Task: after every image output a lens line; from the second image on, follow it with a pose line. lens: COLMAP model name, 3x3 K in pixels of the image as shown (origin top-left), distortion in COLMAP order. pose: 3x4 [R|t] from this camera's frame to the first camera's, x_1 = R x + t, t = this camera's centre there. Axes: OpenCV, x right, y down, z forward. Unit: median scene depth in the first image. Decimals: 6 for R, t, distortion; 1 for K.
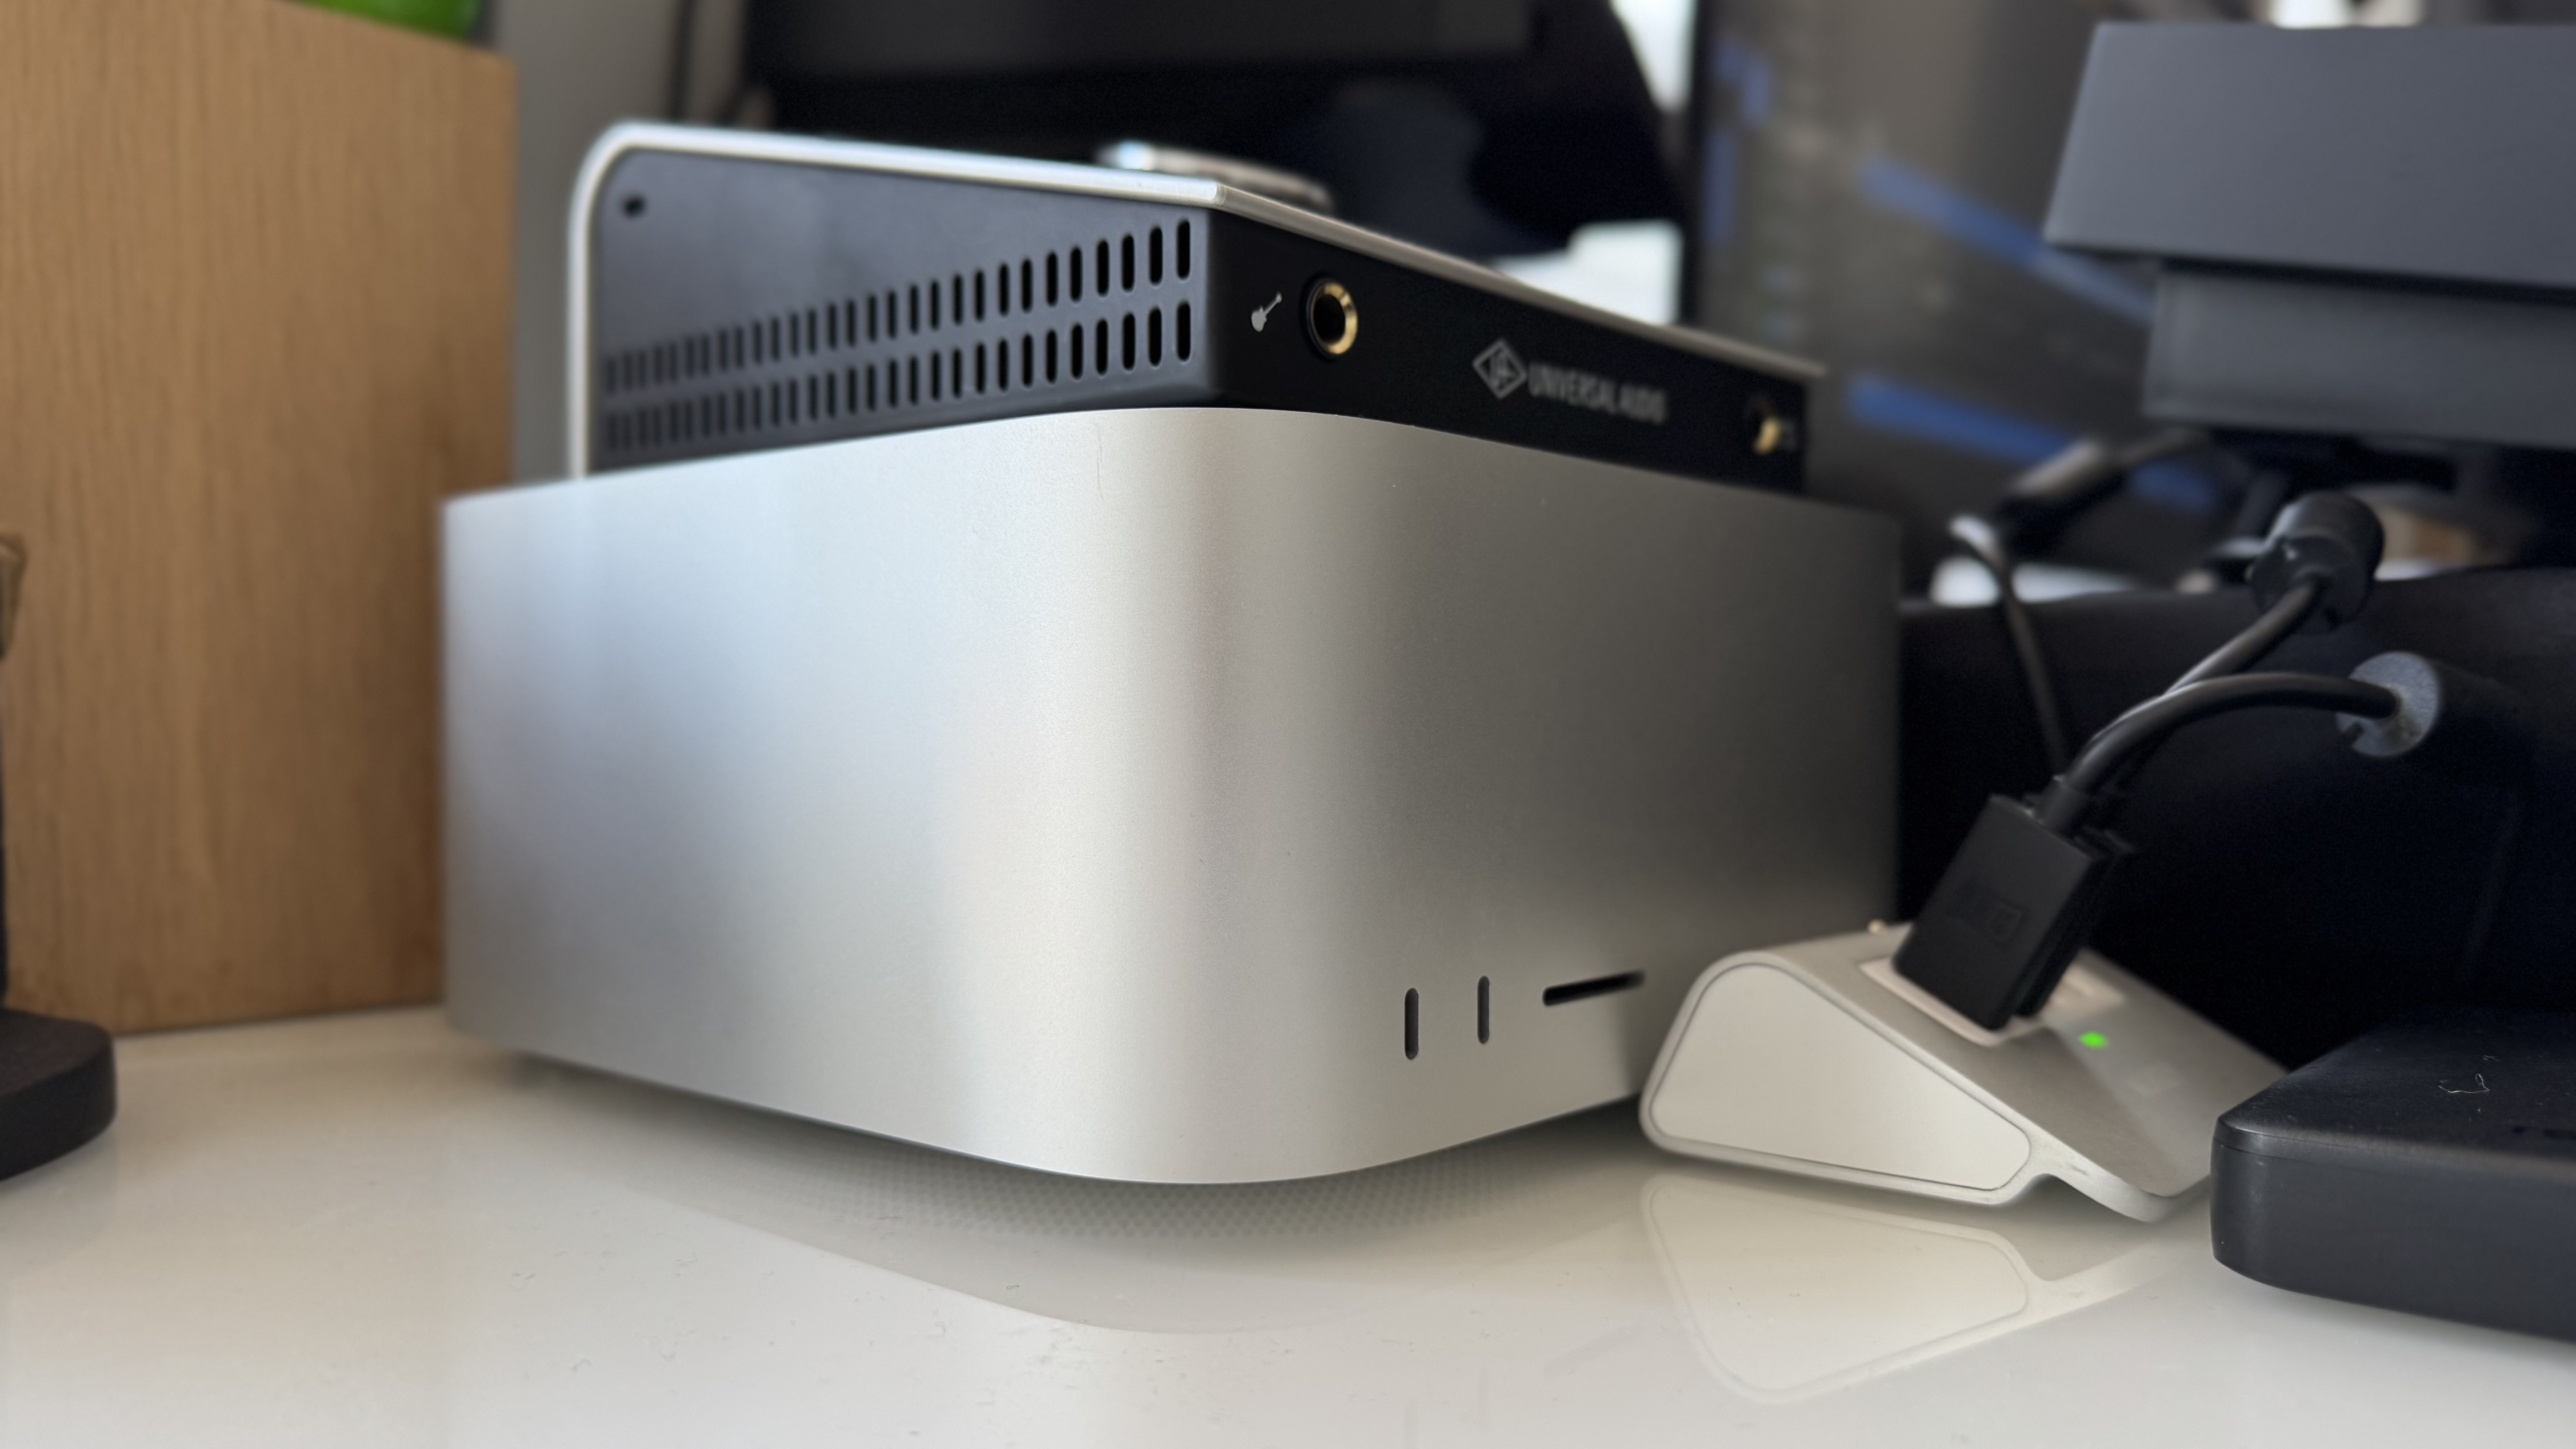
lens RADIAL K [[1876.5, 0, 1288.0], [0, 1876.5, 724.5], [0, 0, 1]] dist [-0.037167, -0.002744]
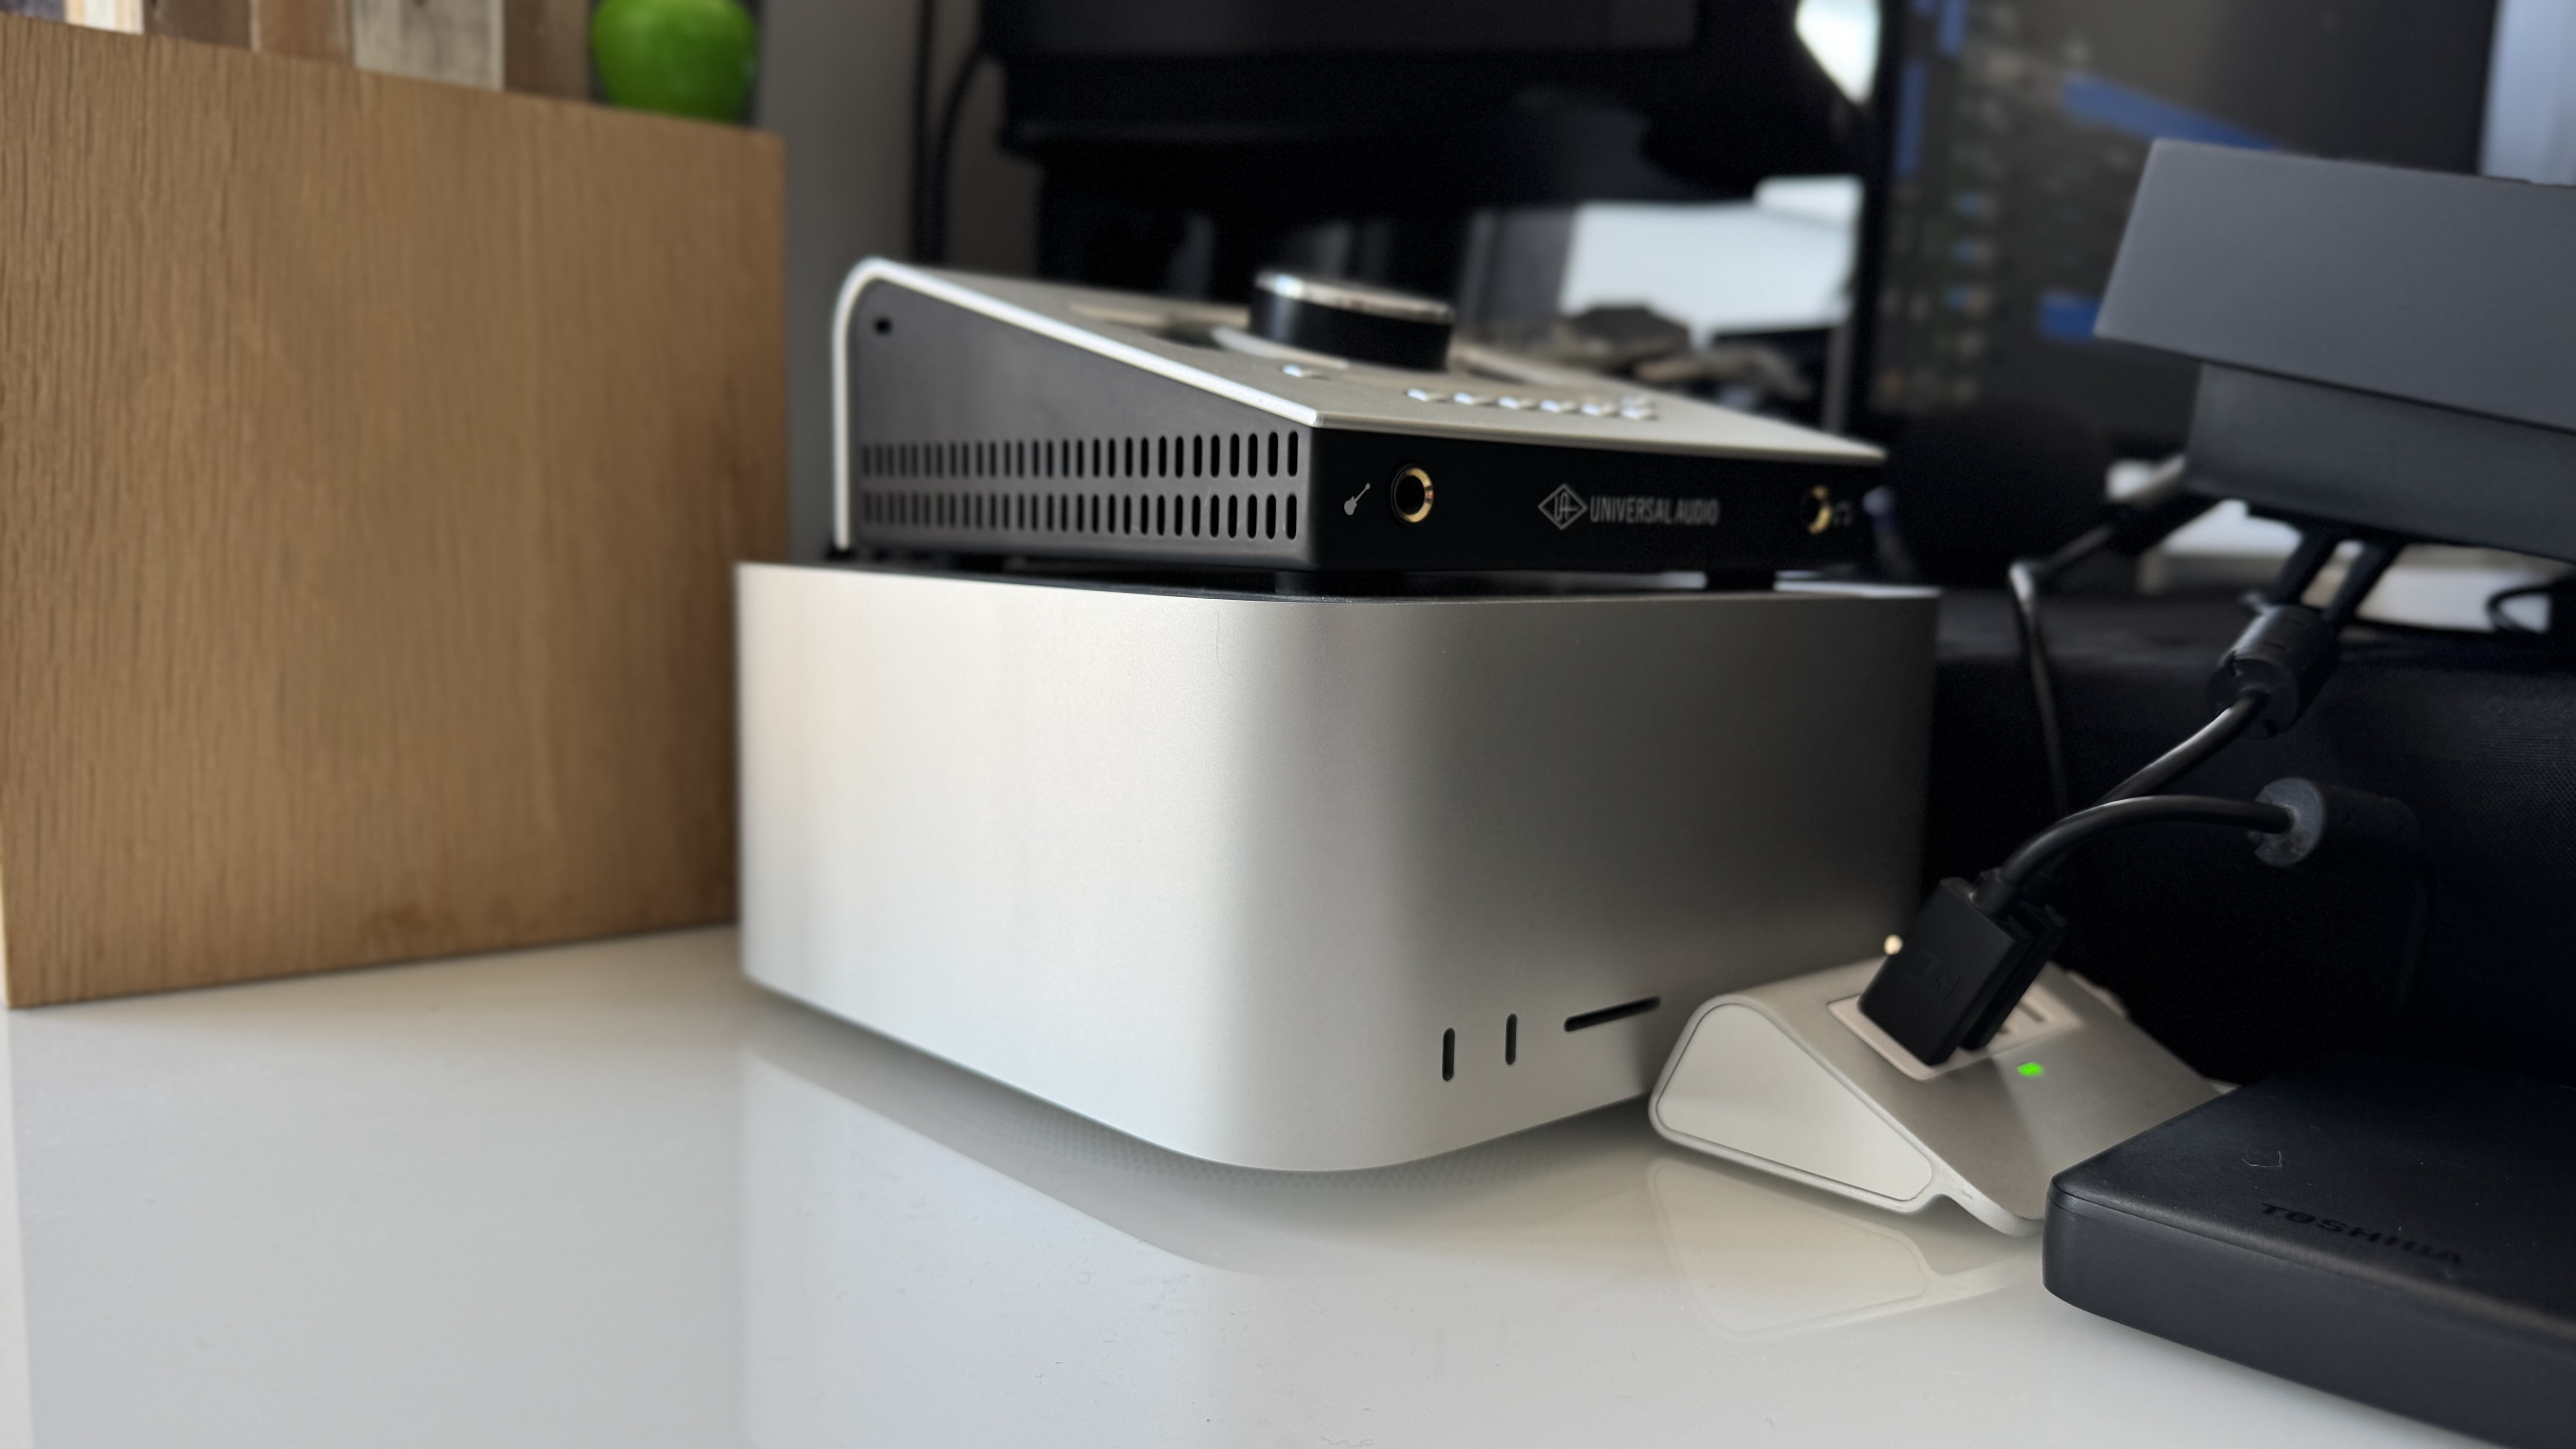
lens RADIAL K [[1813.6, 0, 1288.0], [0, 1813.6, 724.5], [0, 0, 1]] dist [0.008507, -0.072304]
pose [[0.992311, 0.029033, -0.120312, 0.086357], [-0.018229, 0.995780, 0.089942, -0.160179], [0.122416, -0.087057, 0.988653, -0.226390]]
